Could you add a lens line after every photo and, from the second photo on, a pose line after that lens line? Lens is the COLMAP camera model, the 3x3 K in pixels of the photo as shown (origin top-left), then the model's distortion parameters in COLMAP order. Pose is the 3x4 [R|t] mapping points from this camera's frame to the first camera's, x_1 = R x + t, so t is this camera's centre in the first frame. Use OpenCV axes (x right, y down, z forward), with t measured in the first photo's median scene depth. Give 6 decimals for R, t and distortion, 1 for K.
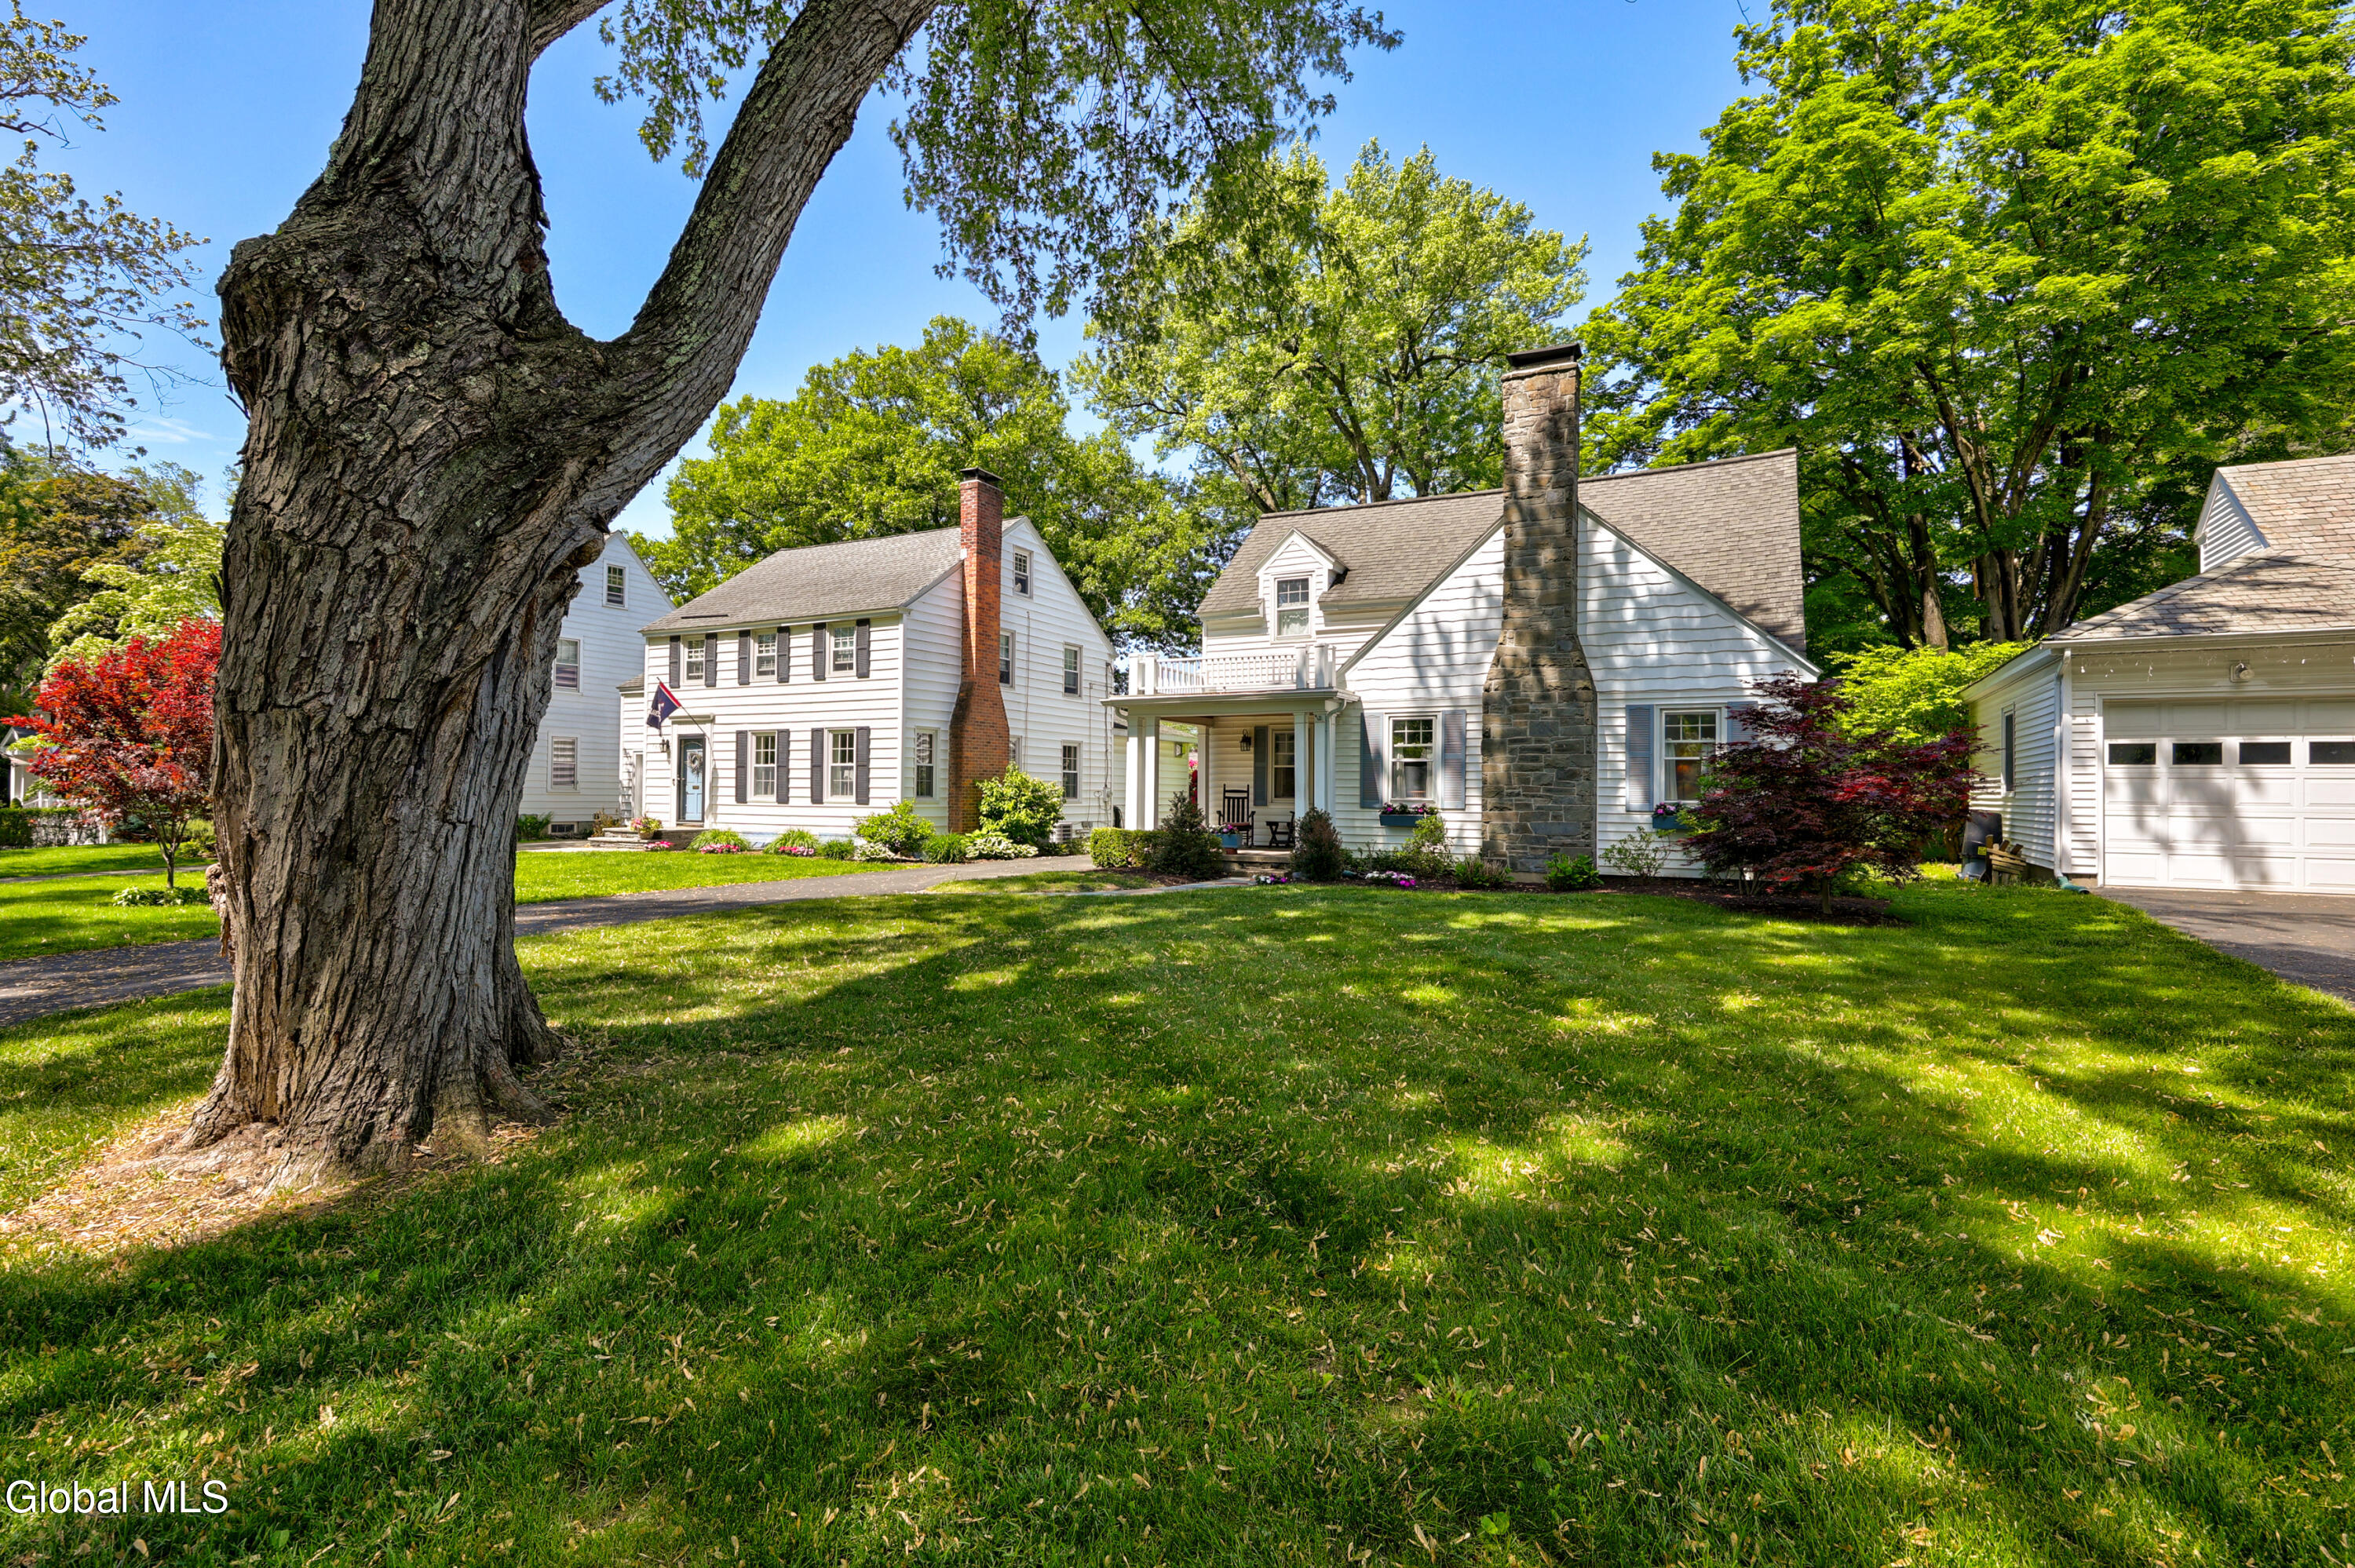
lens RADIAL K [[1039.9, 0, 1177.5], [0, 1039.9, 784.0], [0, 0, 1]] dist [0.000701, 0.000060]
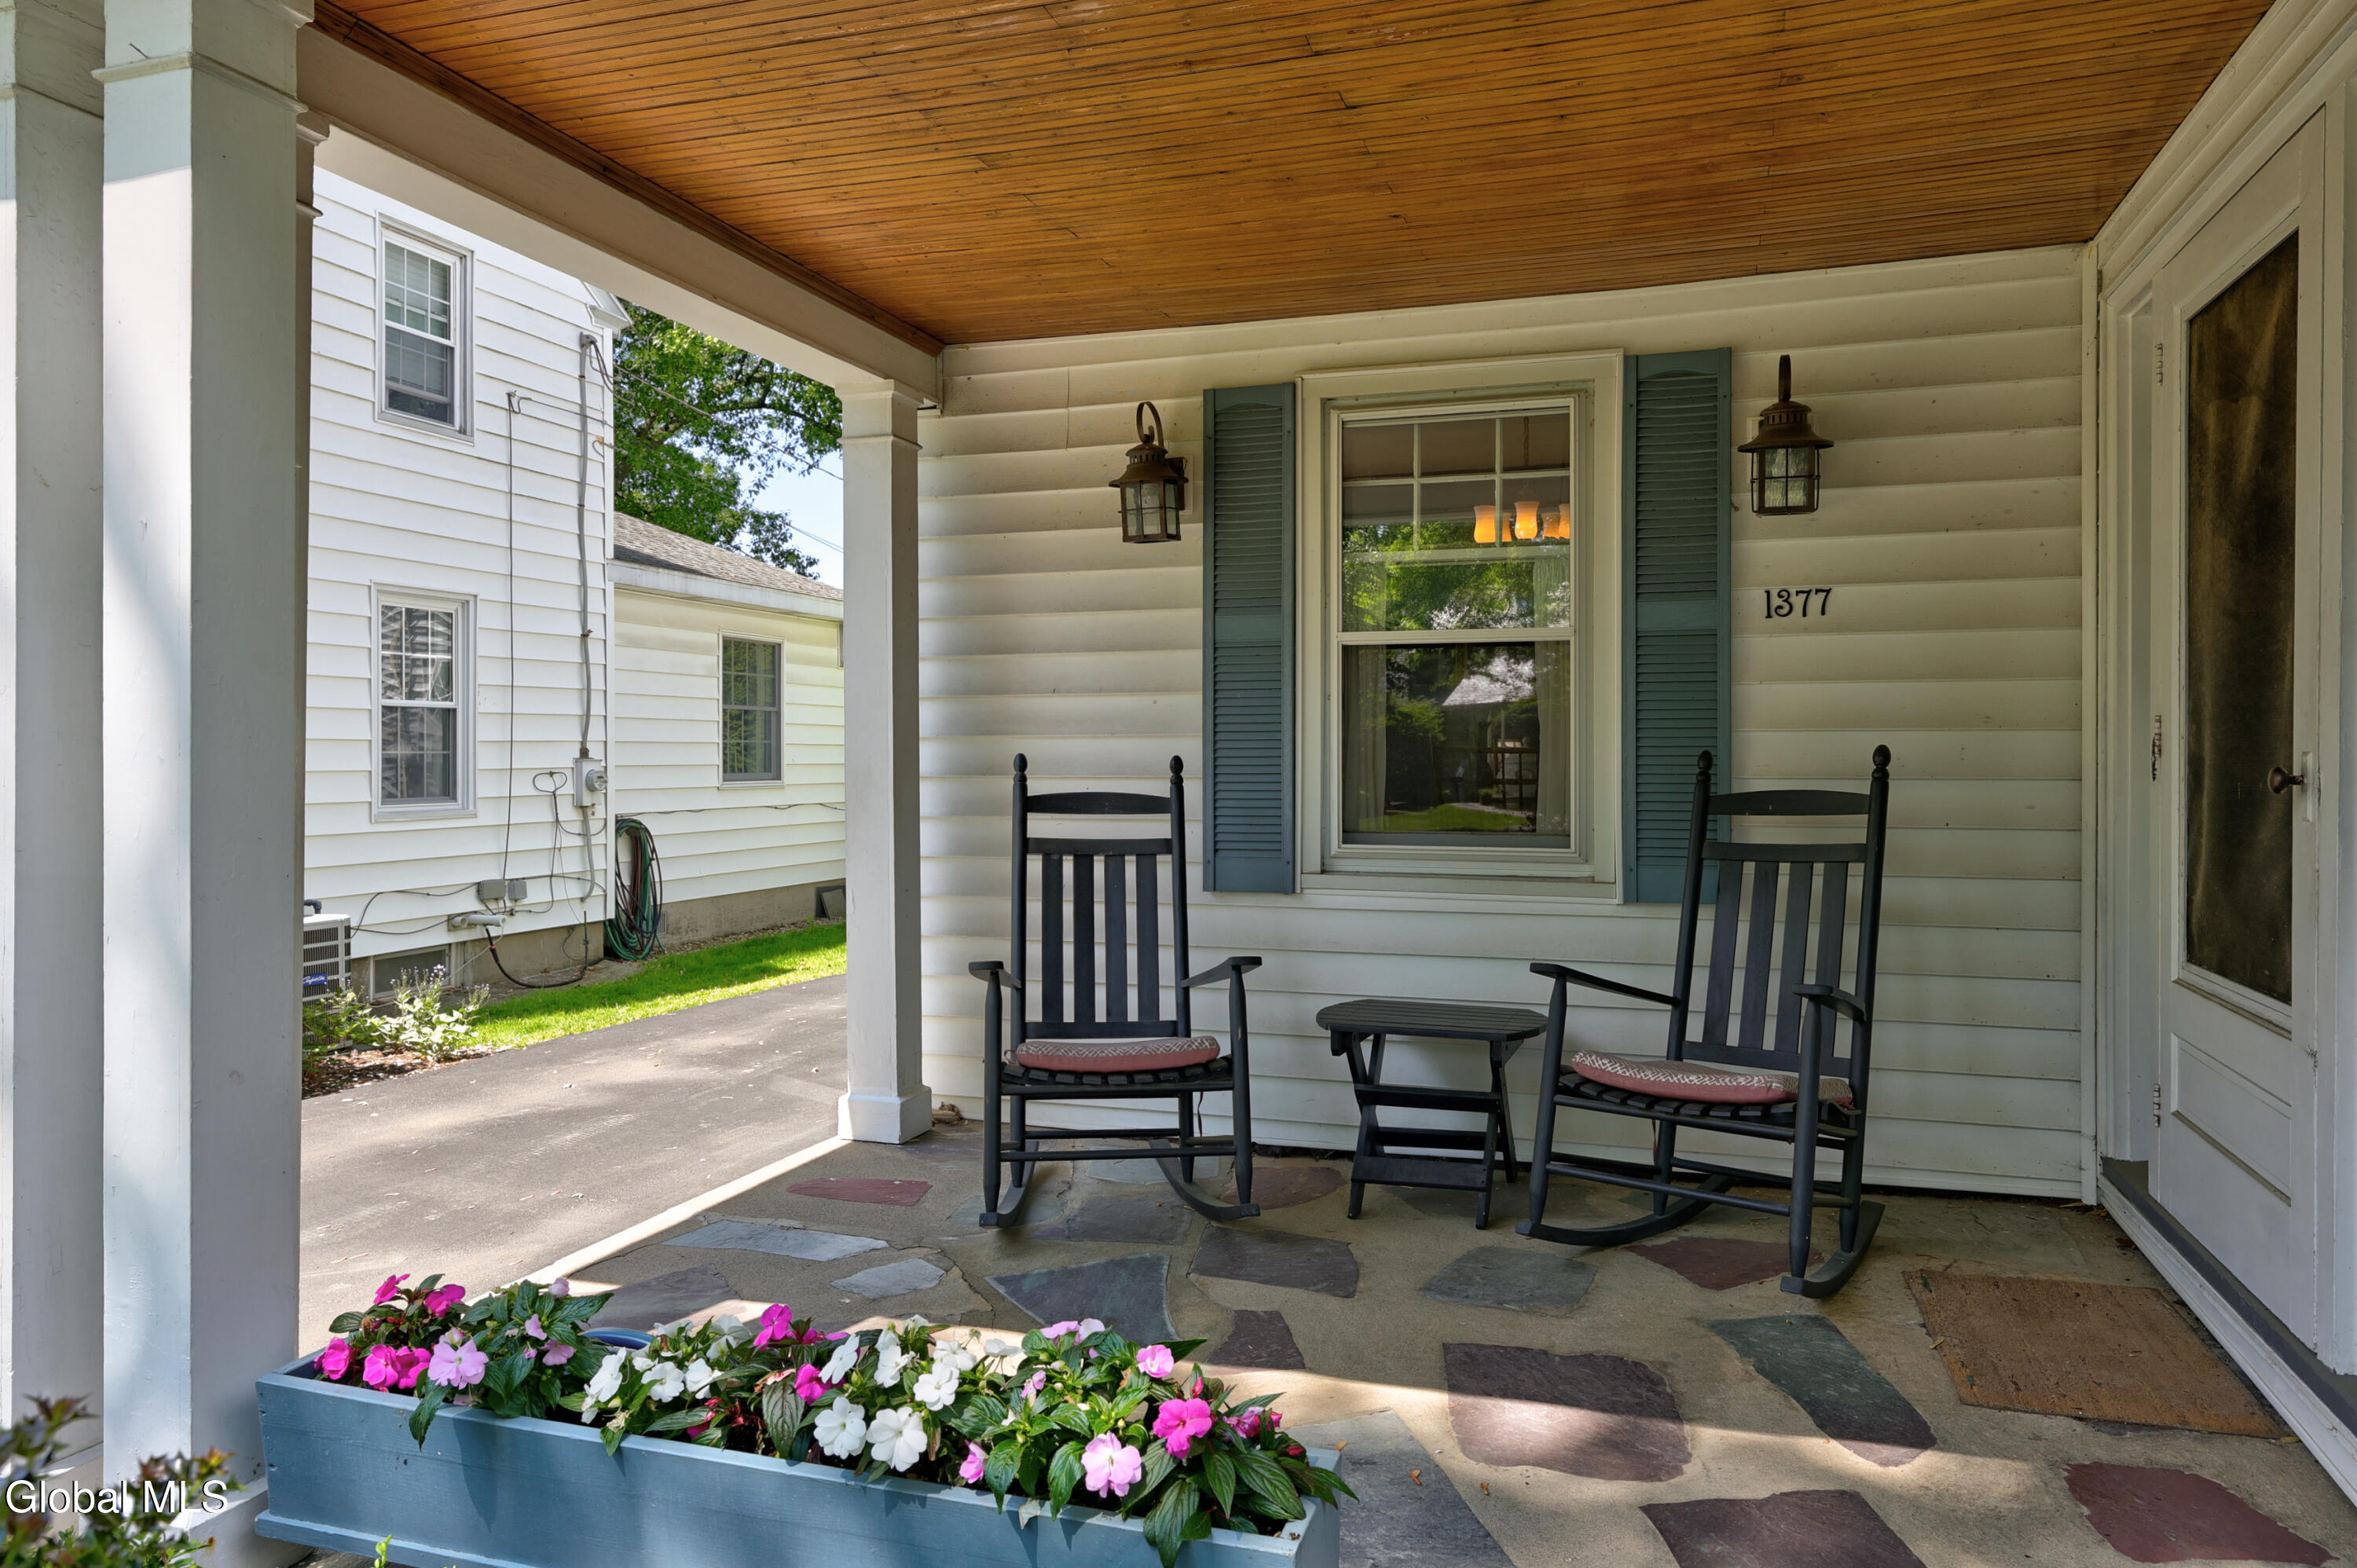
lens RADIAL K [[1538.0, 0, 1178.5], [0, 1538.0, 784.0], [0, 0, 1]] dist [0.001233, 0.000353]
pose [[0.983751, -0.009308, 0.179299, 0.025584], [0.004663, 0.999643, 0.026307, -0.001003], [-0.179480, -0.025044, 0.983443, 0.710156]]
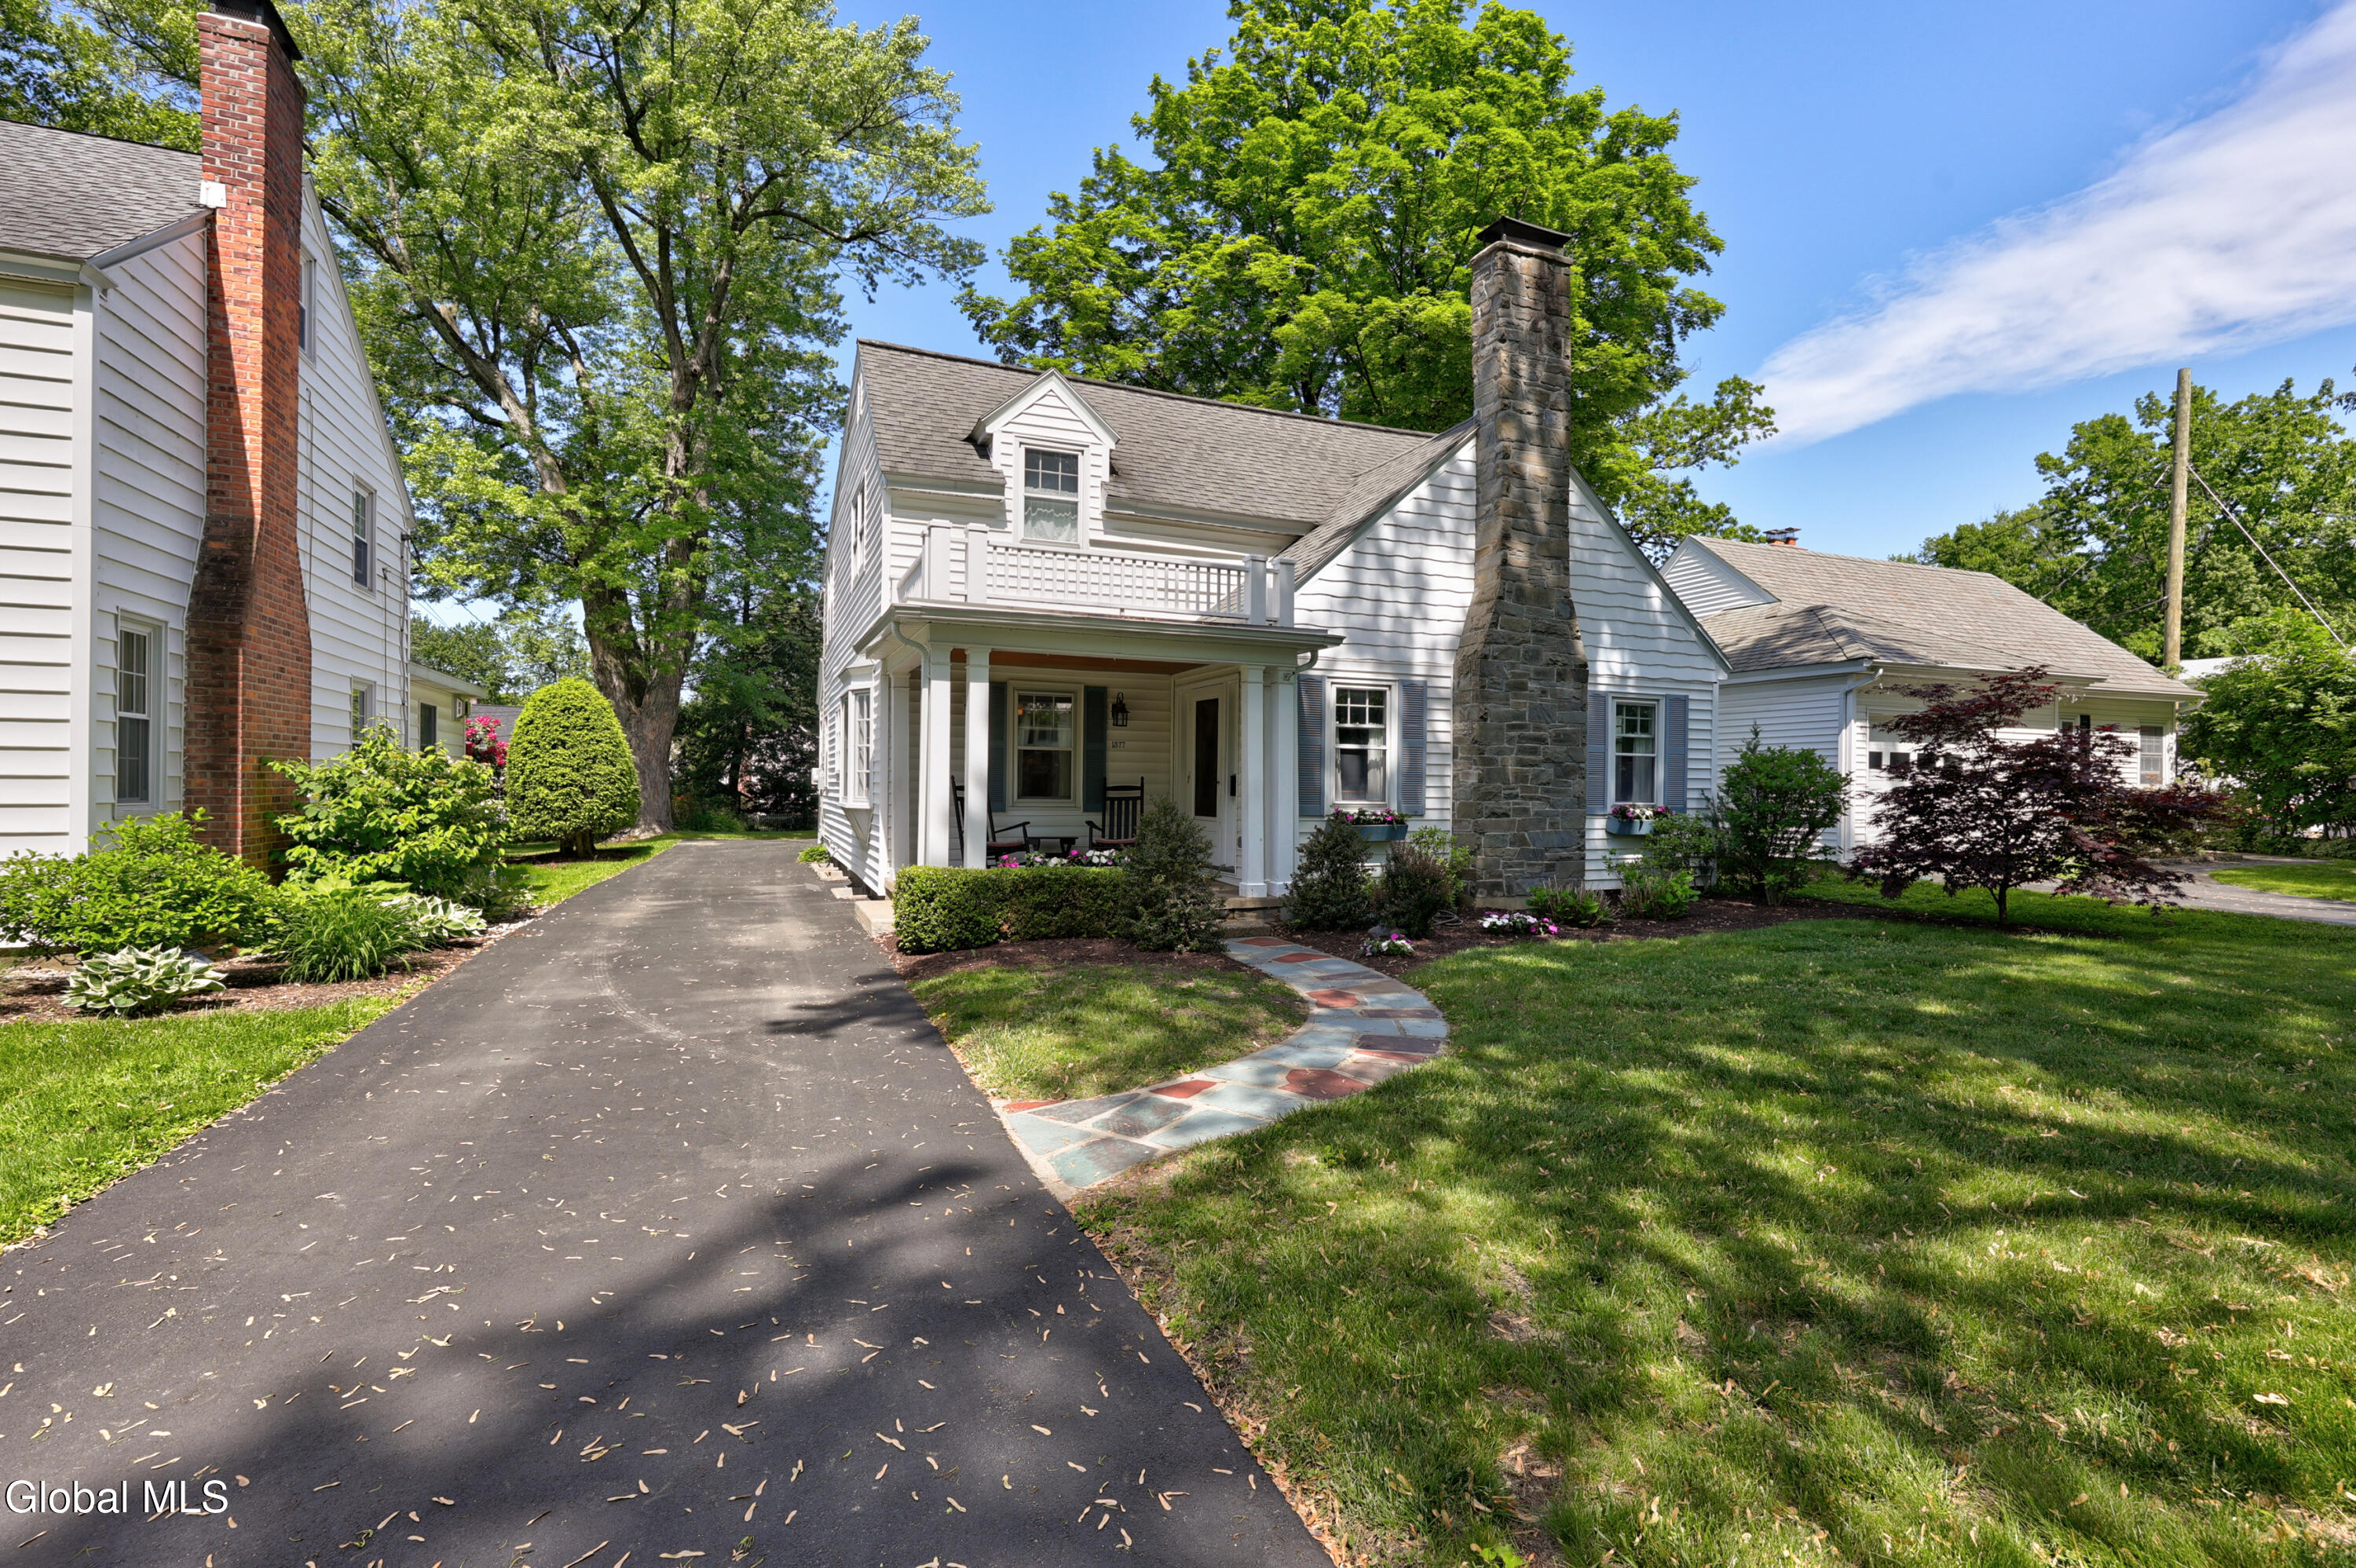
lens RADIAL K [[1040.4, 0, 1178.0], [0, 1040.4, 784.0], [0, 0, 1]] dist [0.000701, 0.000060]
pose [[0.642370, -0.002554, 0.766391, -0.293657], [-0.014708, 0.999769, 0.015660, -0.005548], [-0.766254, -0.021332, 0.642184, 0.480767]]
